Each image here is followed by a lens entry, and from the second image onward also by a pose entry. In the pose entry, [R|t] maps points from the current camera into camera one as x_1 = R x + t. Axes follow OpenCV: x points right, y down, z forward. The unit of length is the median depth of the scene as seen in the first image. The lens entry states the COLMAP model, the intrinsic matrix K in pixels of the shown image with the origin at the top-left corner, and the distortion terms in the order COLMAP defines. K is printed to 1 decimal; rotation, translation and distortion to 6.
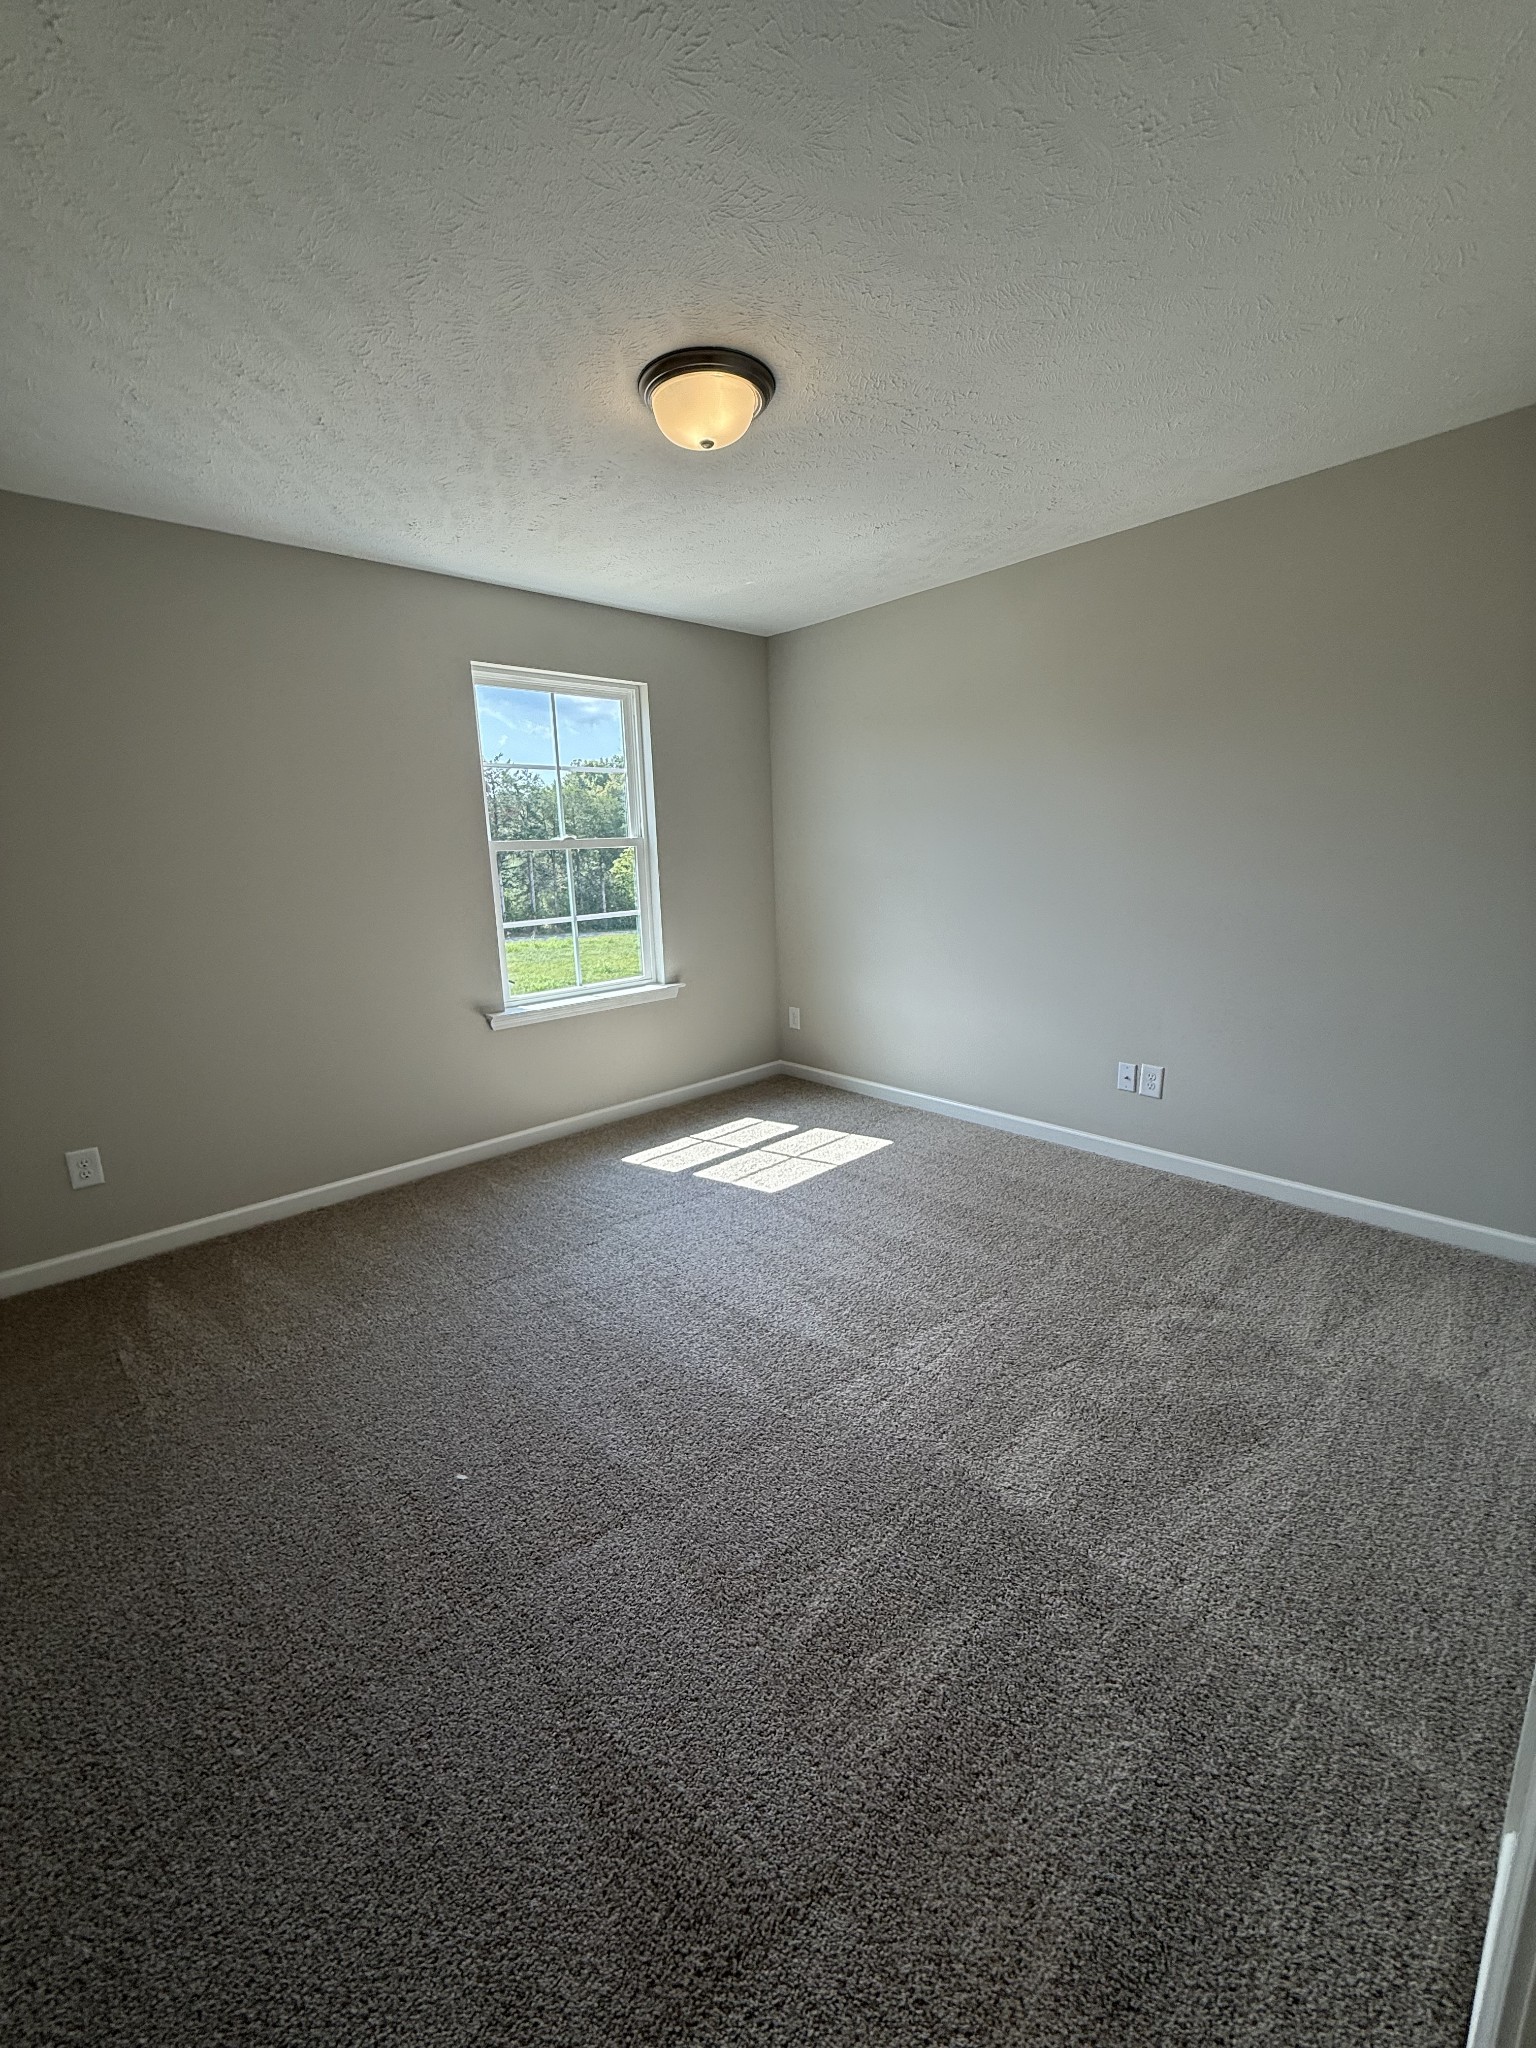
lens RADIAL K [[815.0, 0, 752.9], [0, 815.0, 1005.0], [0, 0, 1]] dist [0.000457, 0.000169]
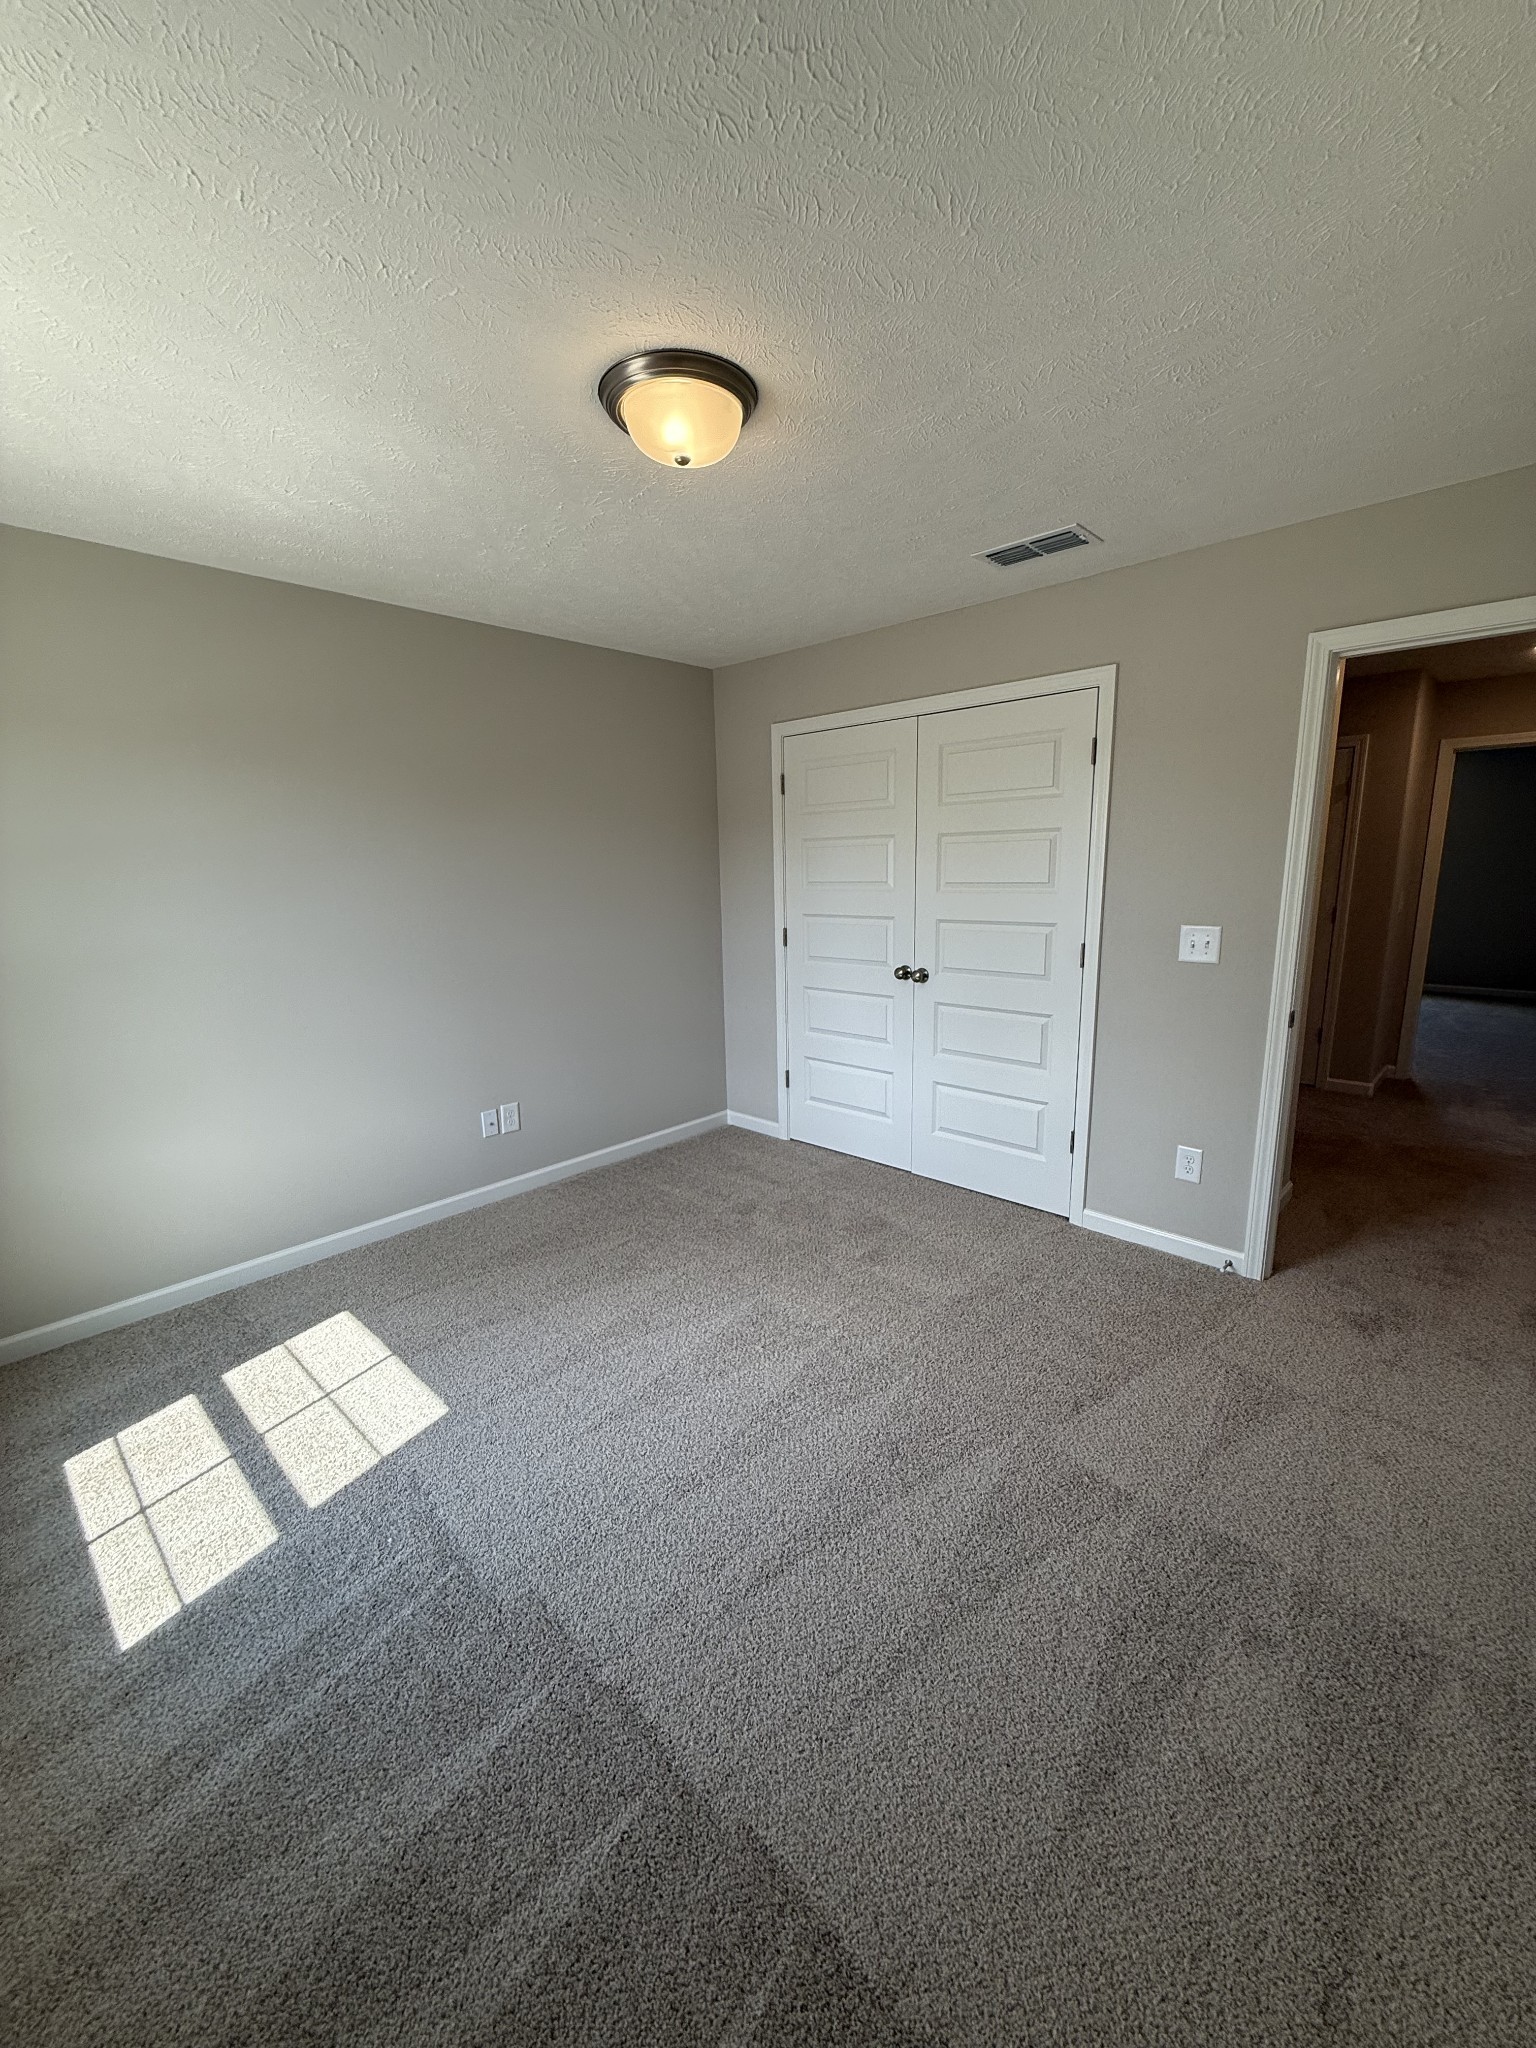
lens RADIAL K [[815.0, 0, 751.8], [0, 815.0, 1020.7], [0, 0, 1]] dist [0.000457, 0.000169]
pose [[-0.046929, -0.155930, 0.986653, -0.577933], [0.221424, 0.961544, 0.162493, -0.135962], [-0.974048, 0.226094, -0.010597, 0.624785]]
